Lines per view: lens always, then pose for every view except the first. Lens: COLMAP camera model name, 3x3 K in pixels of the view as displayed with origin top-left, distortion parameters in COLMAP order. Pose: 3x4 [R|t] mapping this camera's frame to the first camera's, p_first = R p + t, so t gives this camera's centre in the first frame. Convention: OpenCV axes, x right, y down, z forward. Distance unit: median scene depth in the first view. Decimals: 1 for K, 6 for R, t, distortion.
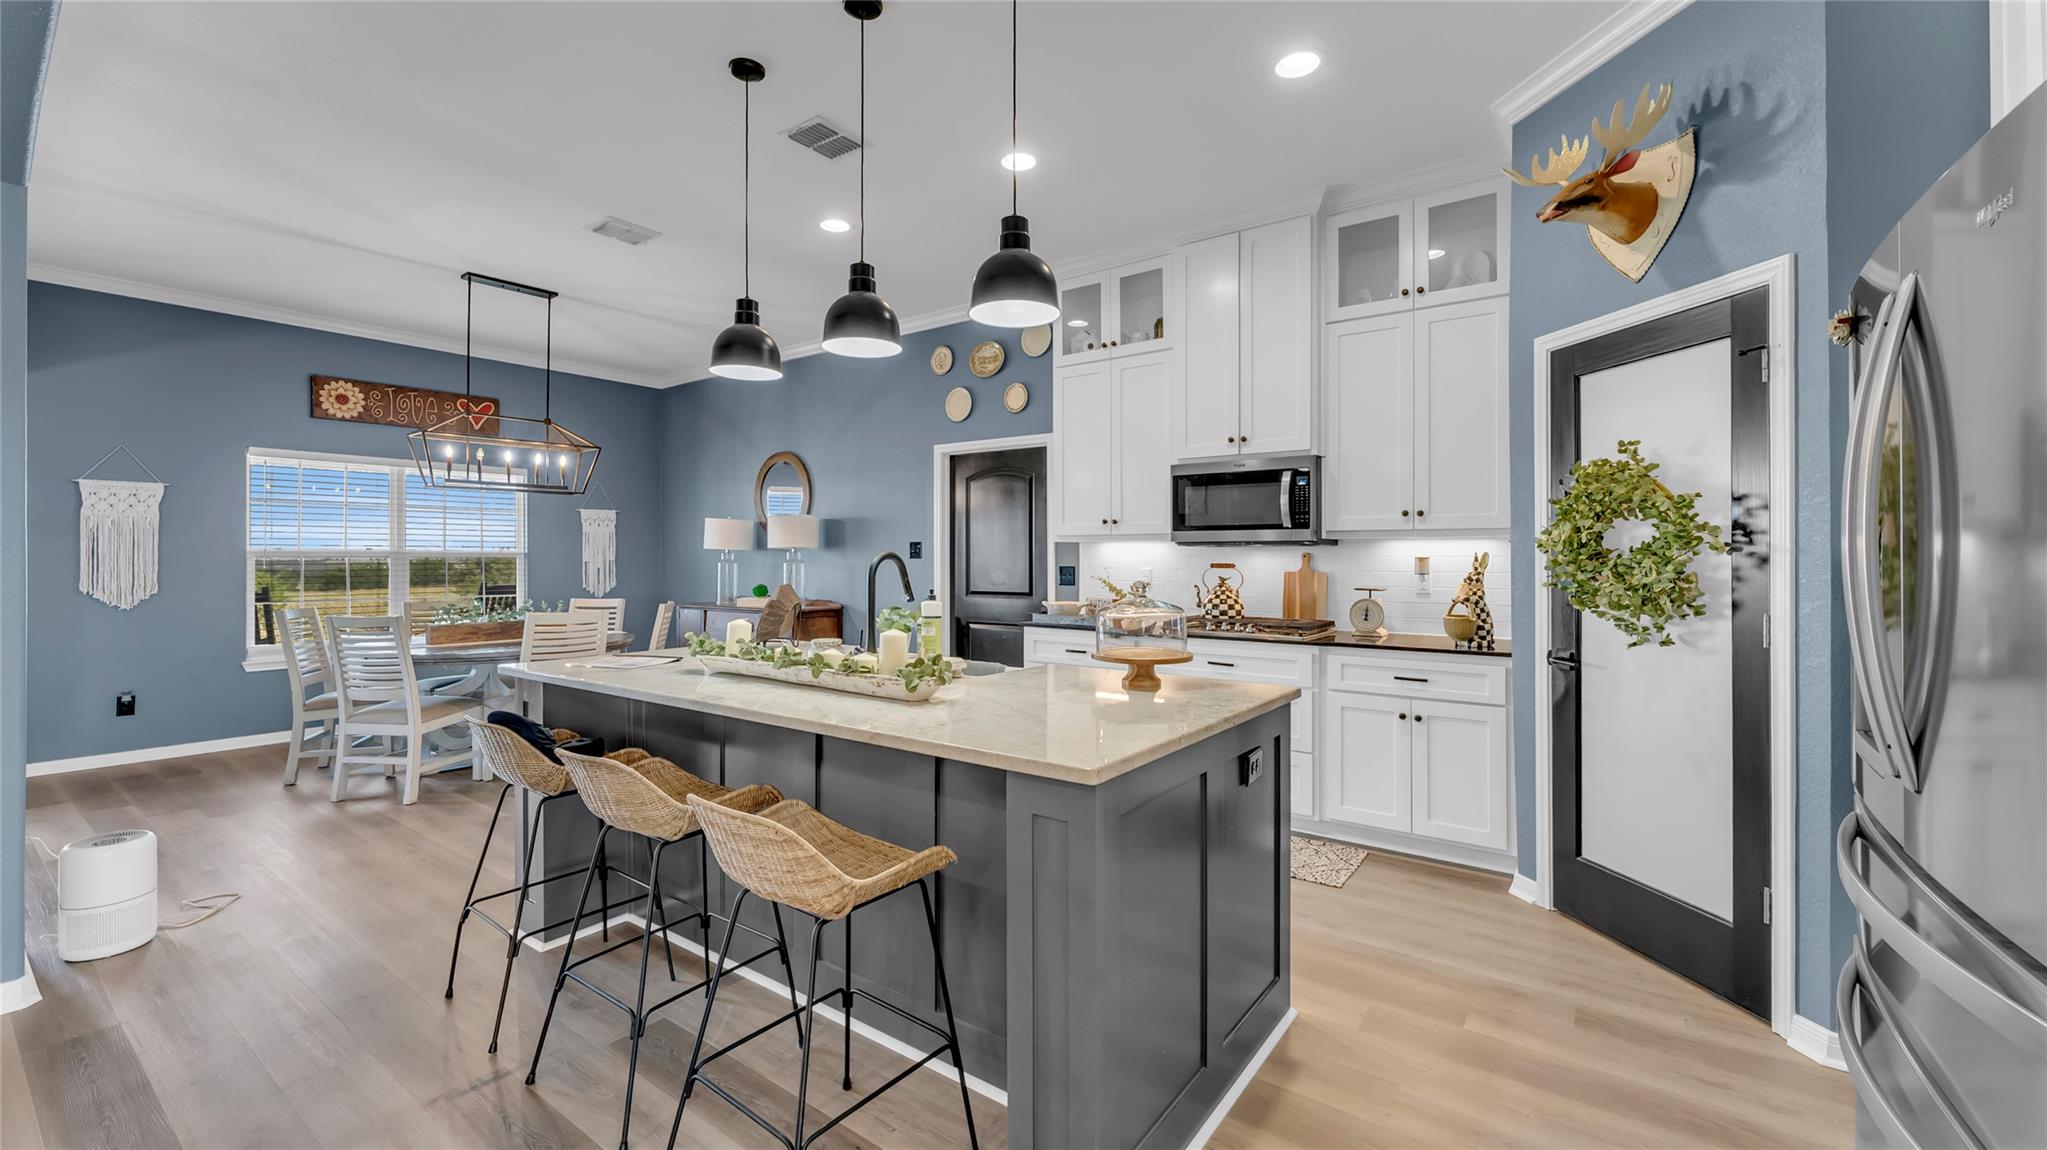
lens RADIAL K [[828.9, 0, 1024.4], [0, 828.9, 552.5], [0, 0, 1]] dist [0.000944, 0.000085]
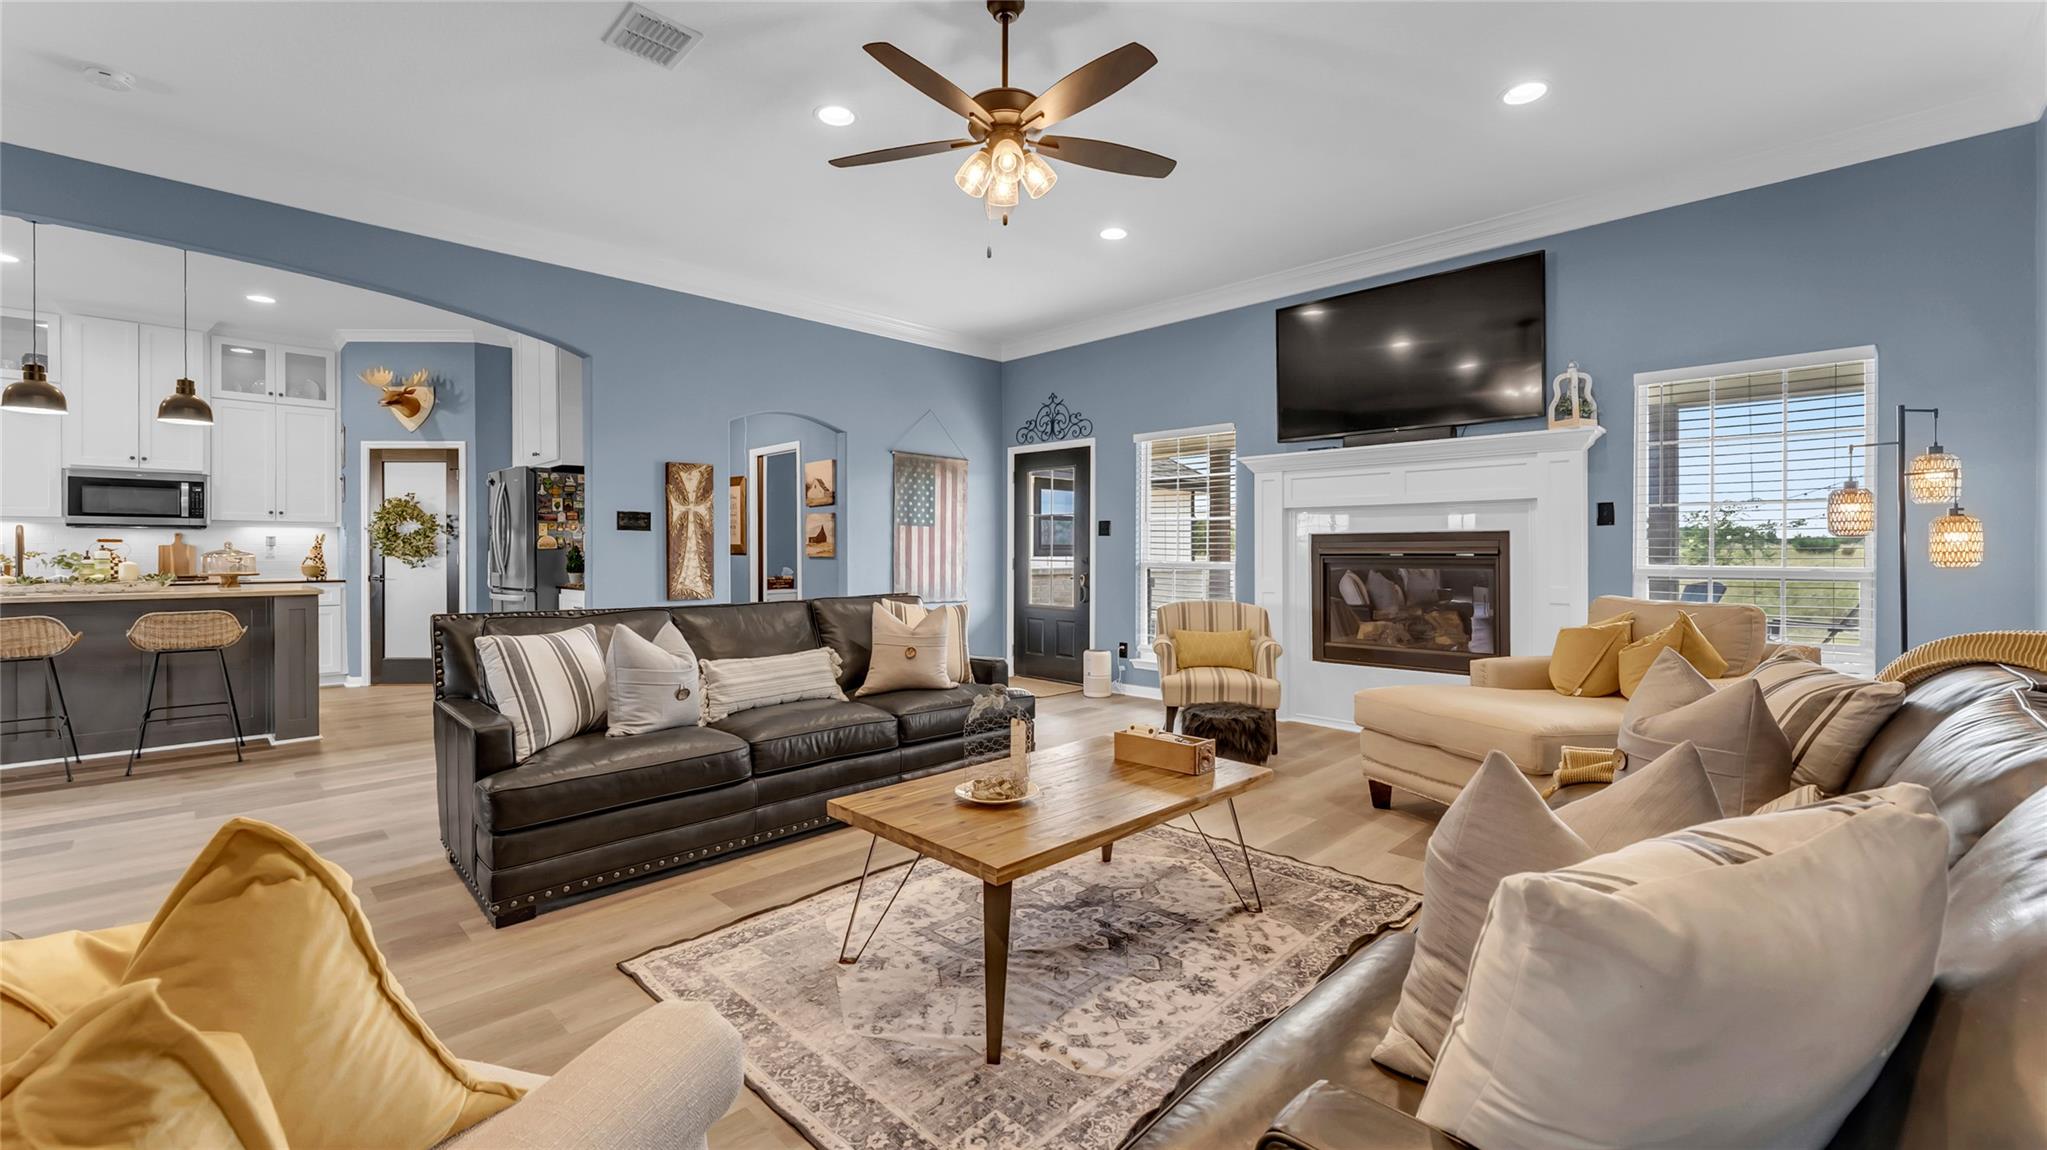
lens RADIAL K [[828.9, 0, 1024.4], [0, 828.9, 552.5], [0, 0, 1]] dist [0.000944, 0.000085]
pose [[0.147084, -0.005608, 0.989108, -1.476730], [-0.004276, 0.999971, 0.006306, 0.031001], [-0.989115, -0.005157, 0.147056, -1.232060]]
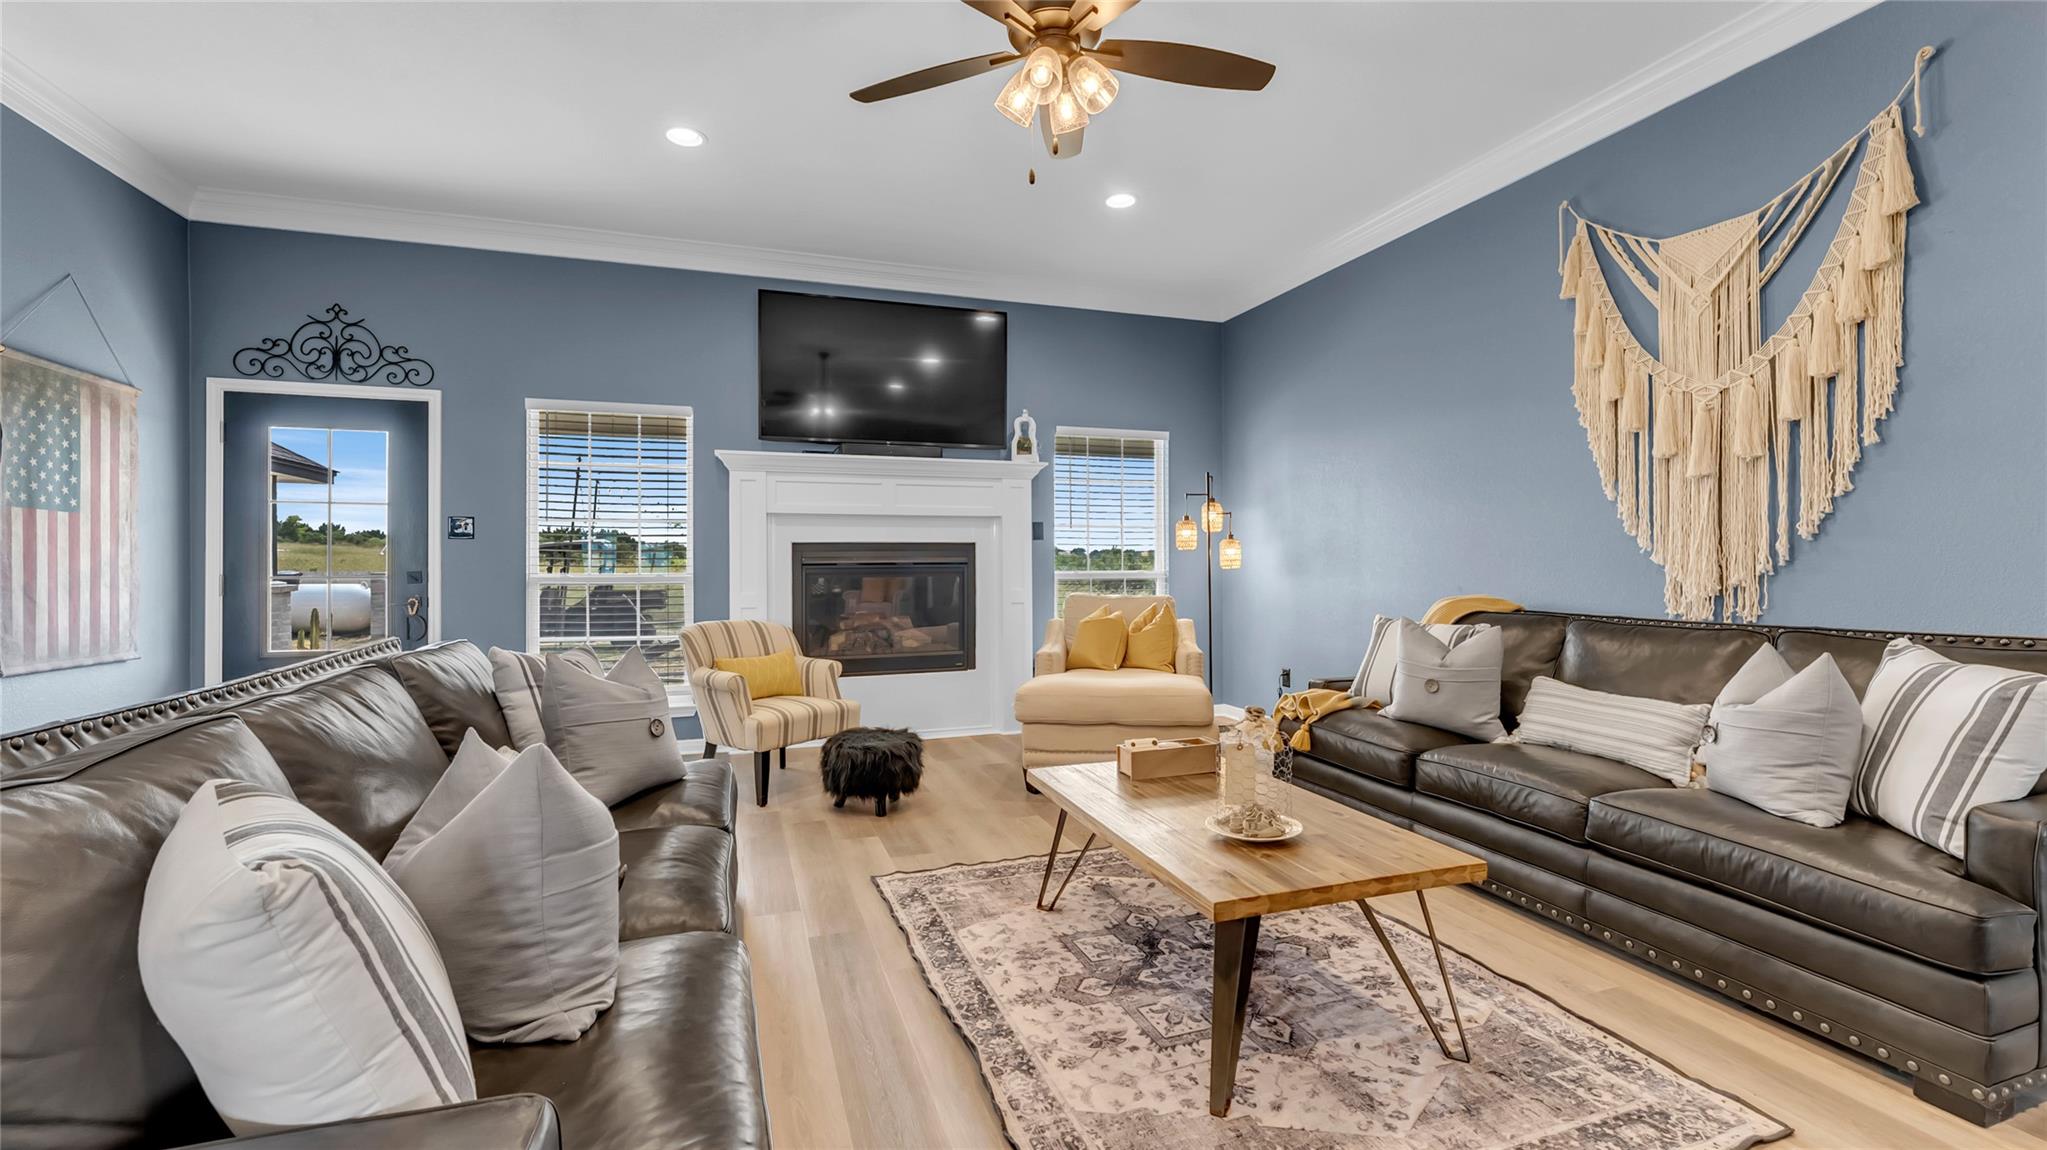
lens RADIAL K [[871.6, 0, 1028.9], [0, 871.6, 558.4], [0, 0, 1]] dist [-0.006782, -0.000078]
pose [[-0.822863, 0.003699, 0.568228, -0.953048], [-0.001232, 0.999965, -0.008292, 0.046568], [-0.568239, -0.007523, -0.822830, -0.365772]]
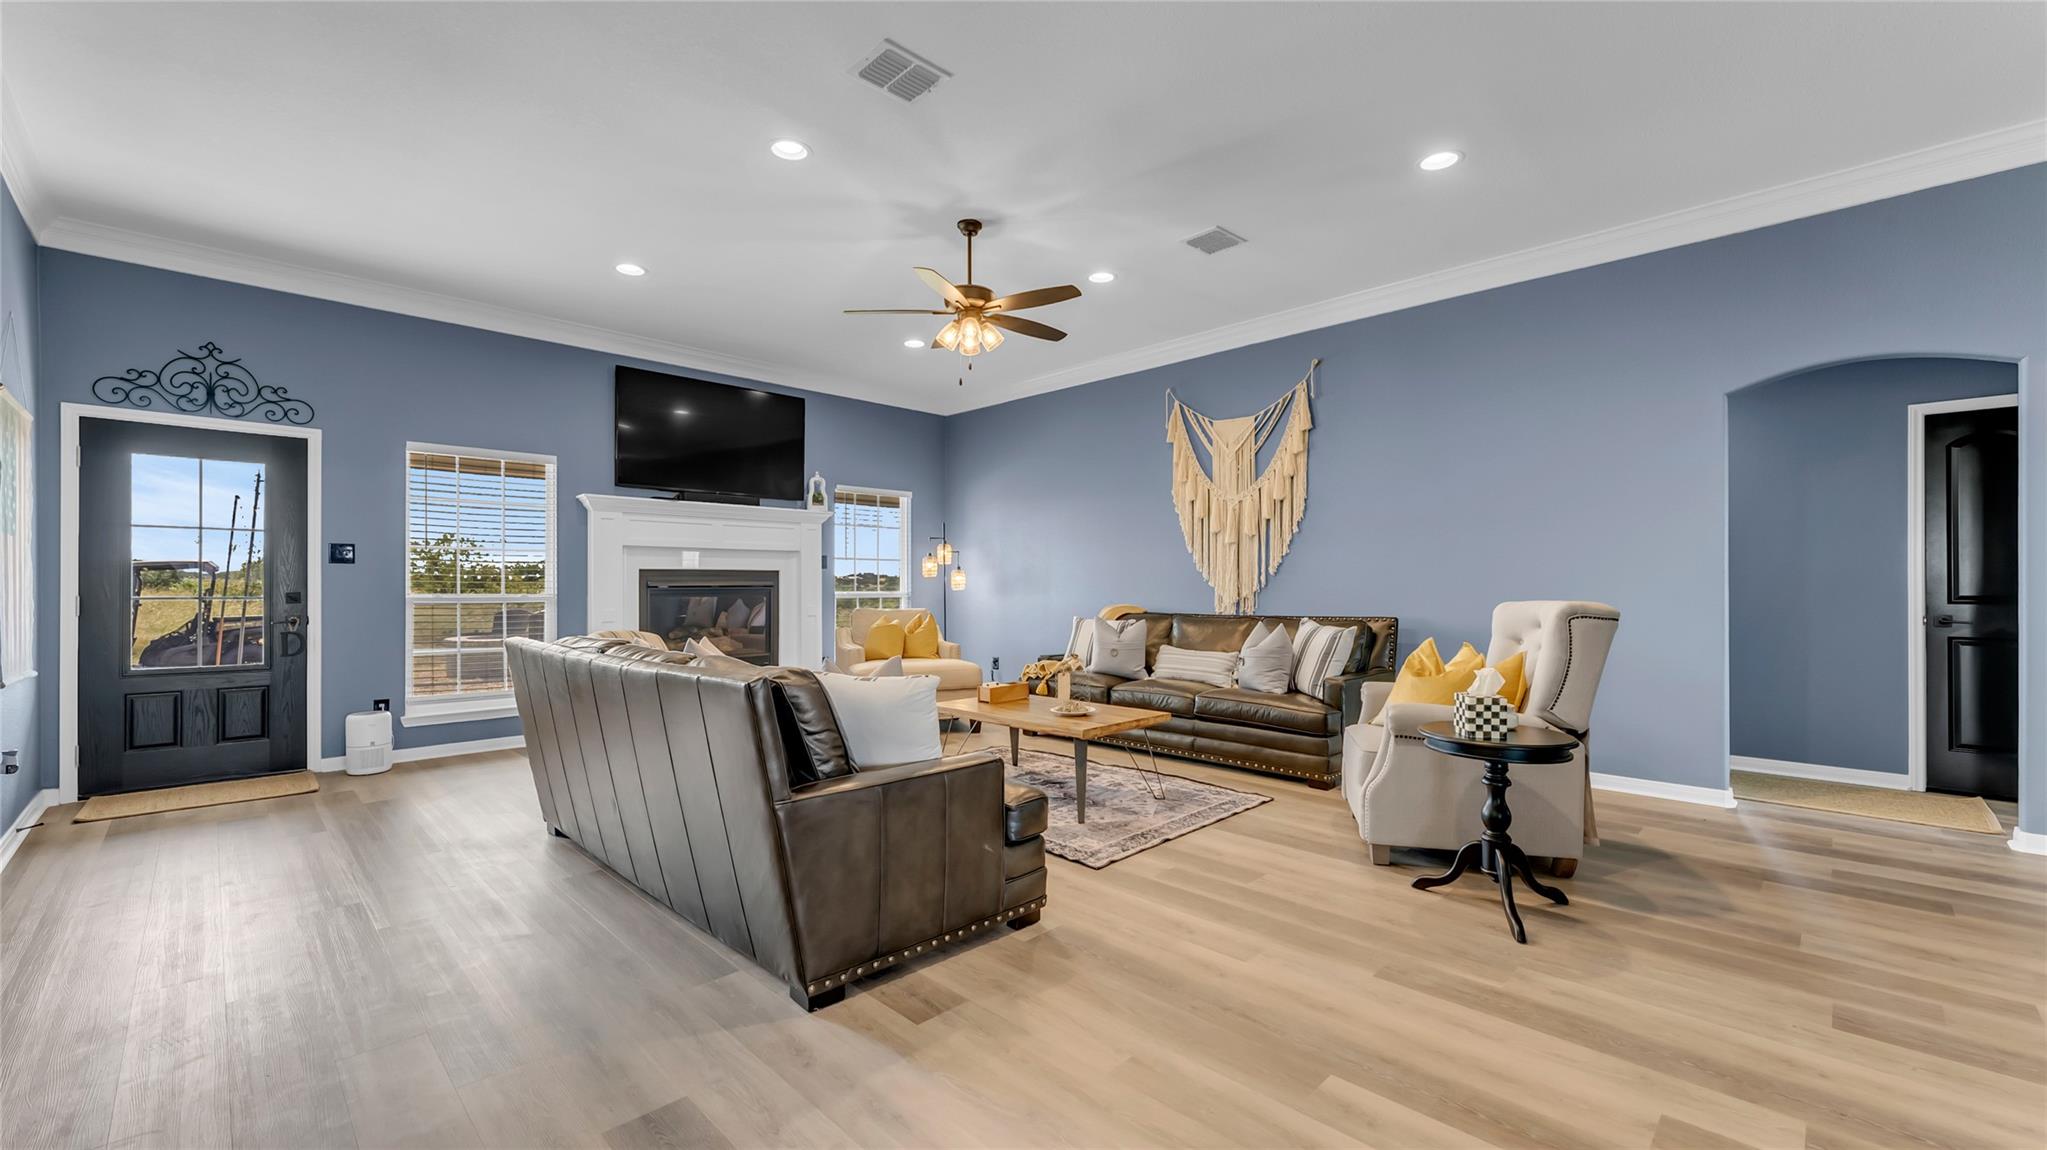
lens RADIAL K [[815.4, 0, 1023.0], [0, 815.4, 581.9], [0, 0, 1]] dist [0.000957, 0.000044]
pose [[-0.988144, 0.000785, 0.153531, -0.824765], [-0.000717, 0.999952, -0.009729, 0.052031], [-0.153531, -0.009724, -0.988096, 0.380631]]
